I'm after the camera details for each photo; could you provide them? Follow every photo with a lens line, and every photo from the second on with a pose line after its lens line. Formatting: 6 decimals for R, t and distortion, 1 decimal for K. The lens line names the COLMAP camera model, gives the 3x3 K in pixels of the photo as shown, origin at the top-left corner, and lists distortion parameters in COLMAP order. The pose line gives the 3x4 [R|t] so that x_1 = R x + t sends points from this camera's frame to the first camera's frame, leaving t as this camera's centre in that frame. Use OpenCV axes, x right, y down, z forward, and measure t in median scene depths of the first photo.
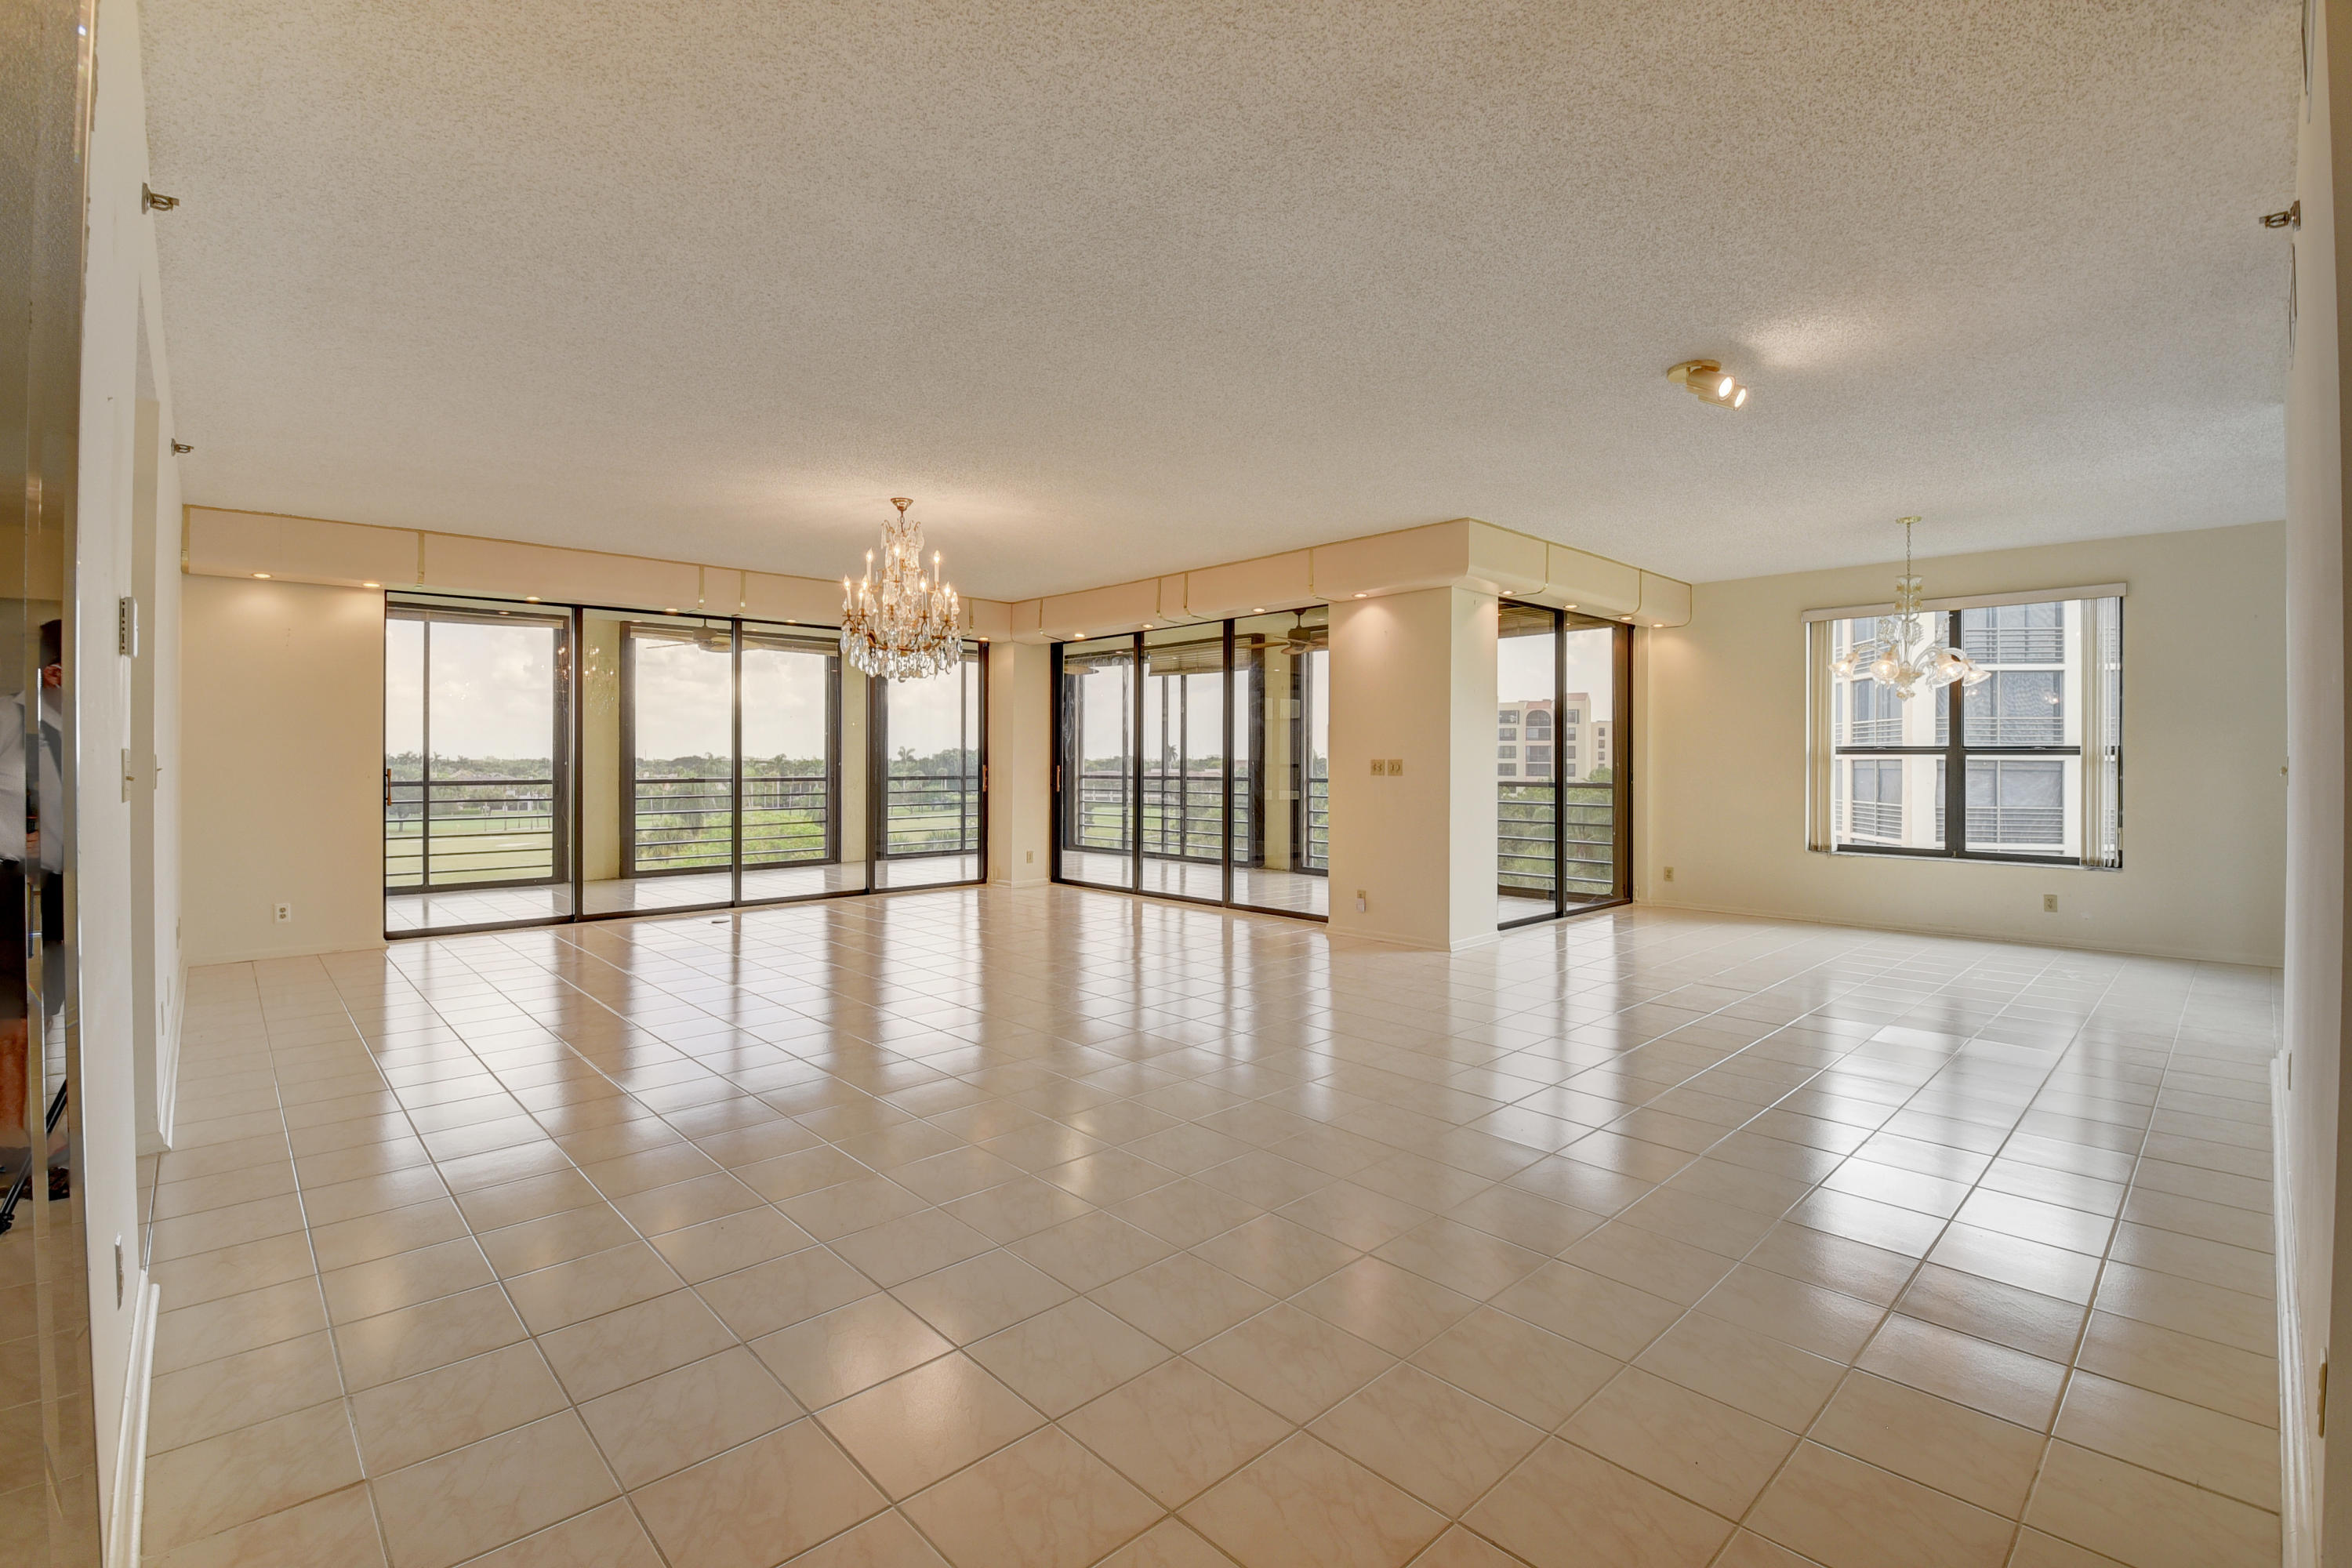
lens RADIAL K [[1017.6, 0, 1179.3], [0, 1017.6, 772.0], [0, 0, 1]] dist [-0.001017, -0.001098]
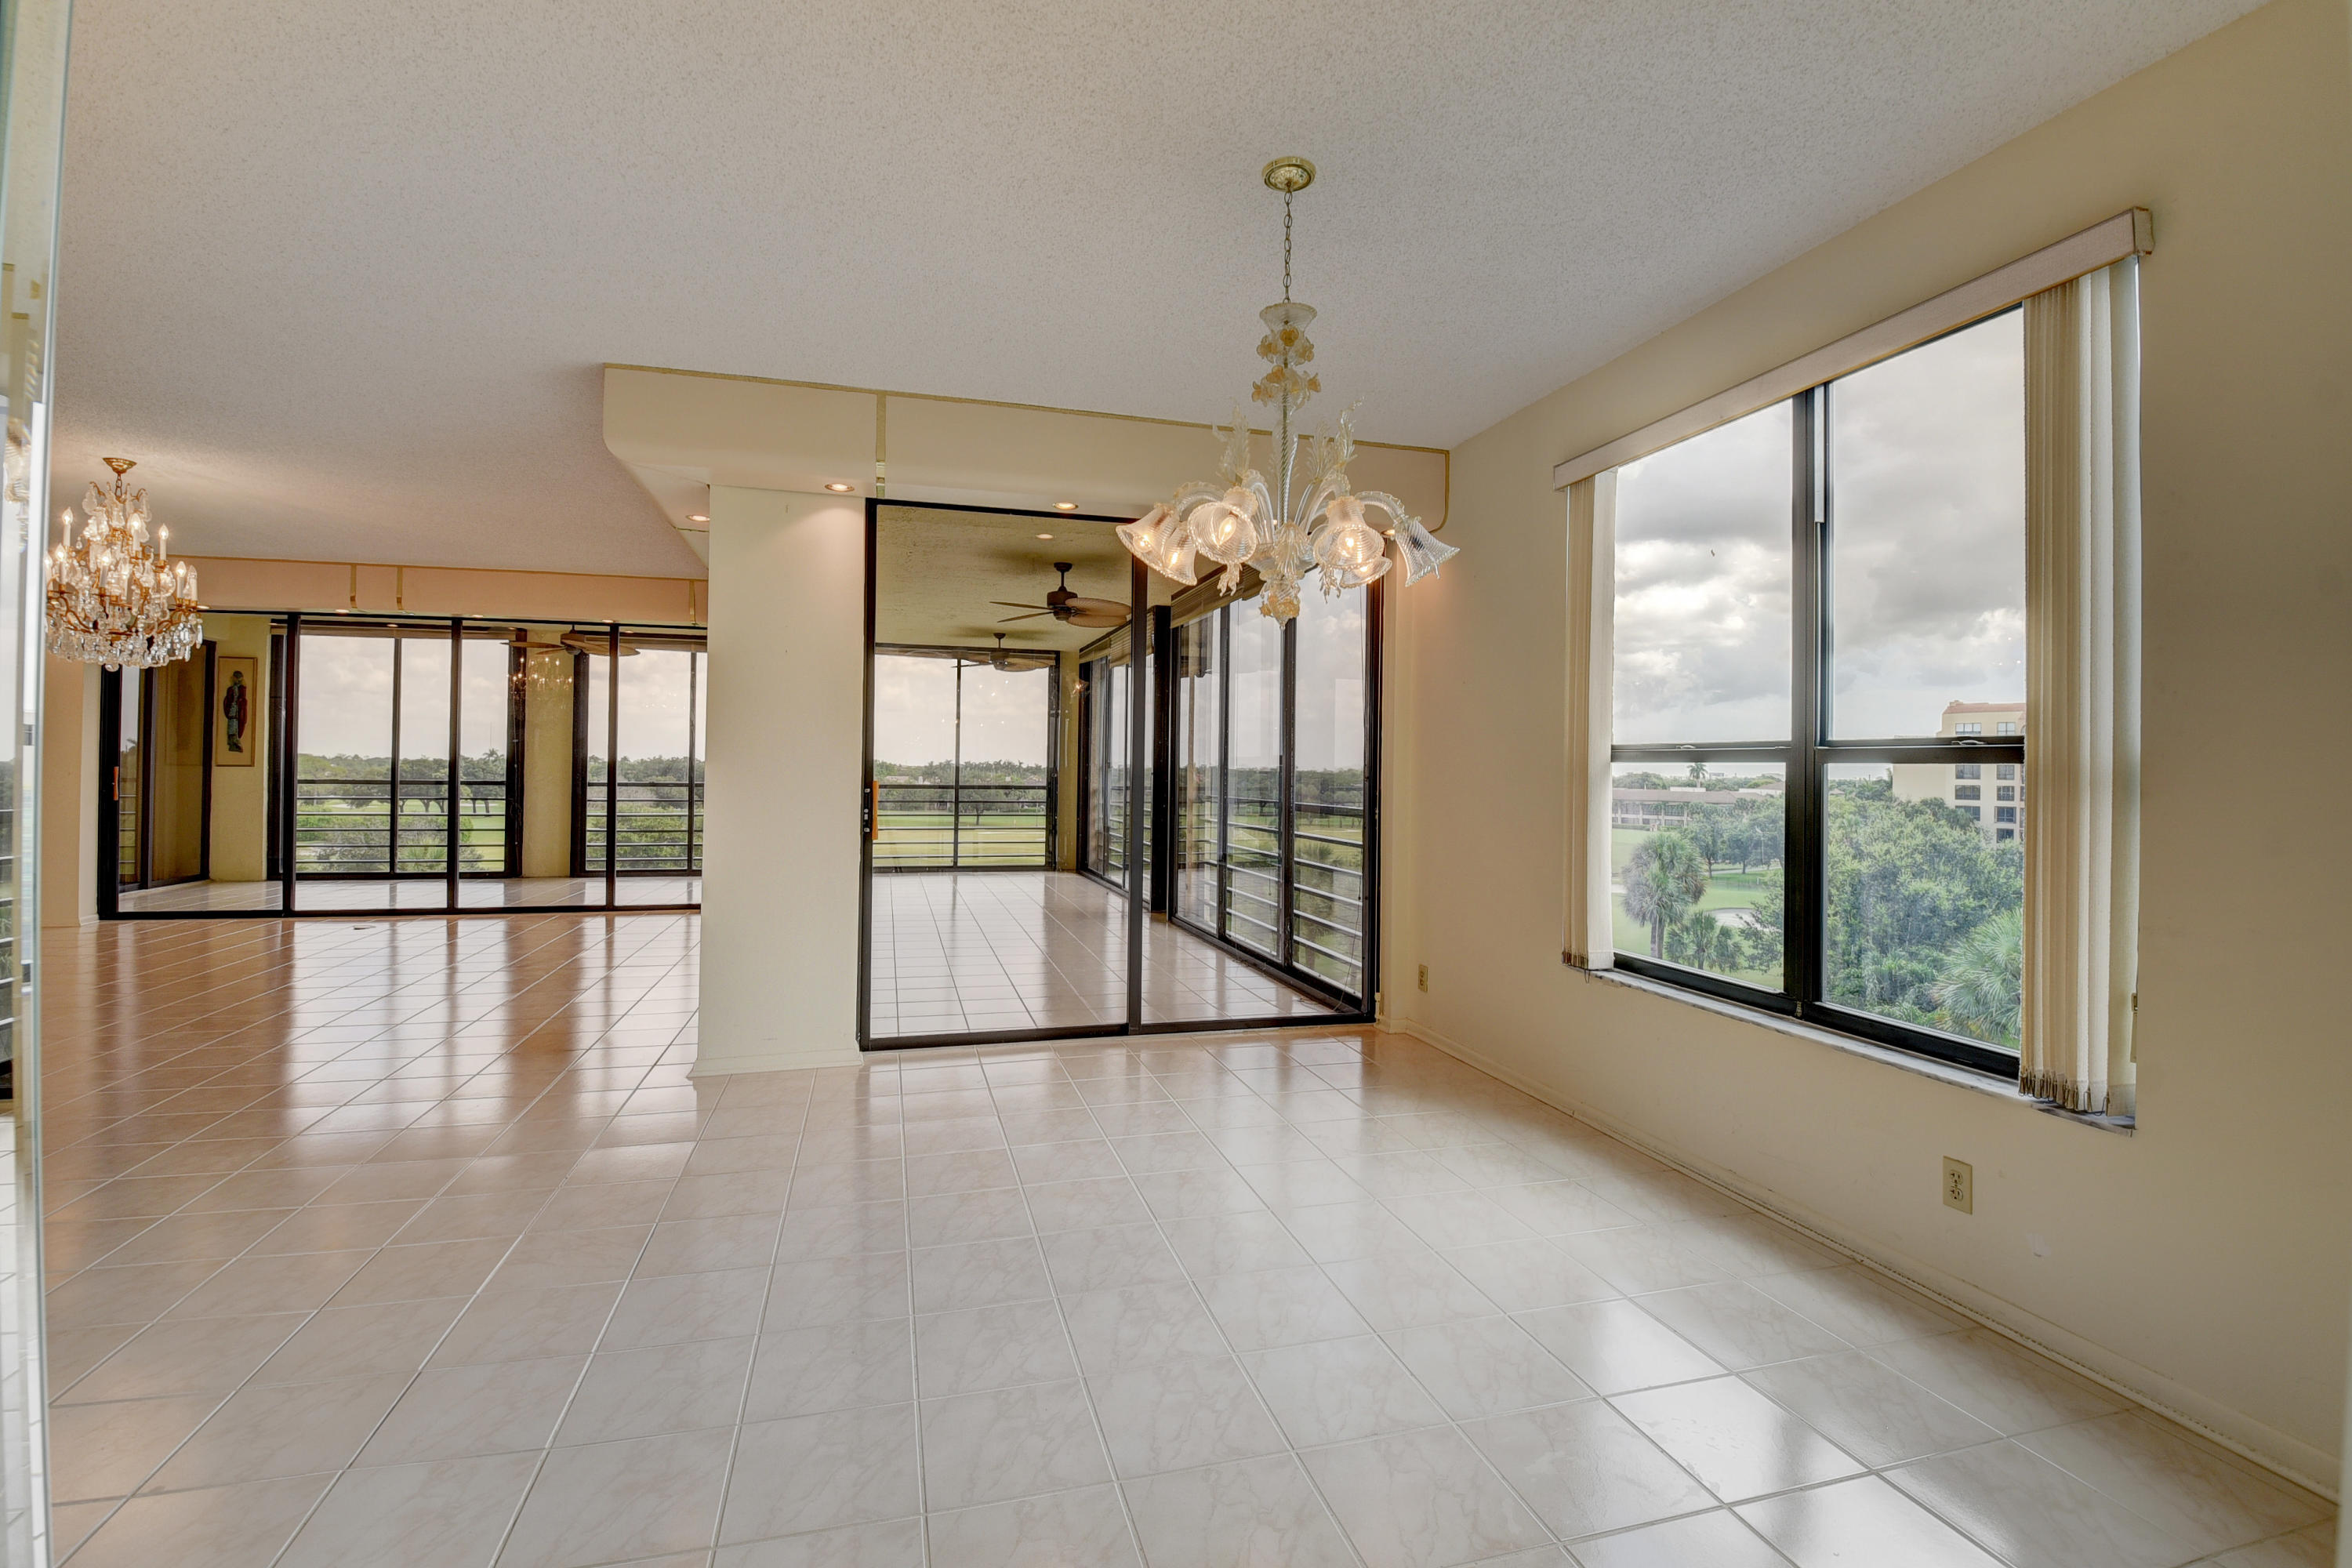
lens RADIAL K [[1017.6, 0, 1168.9], [0, 1017.6, 763.9], [0, 0, 1]] dist [-0.001017, -0.001098]
pose [[0.886062, 0.005207, -0.463537, 0.615710], [-0.012913, 0.999826, -0.013452, -0.006806], [0.463386, 0.017905, 0.885976, 0.443215]]
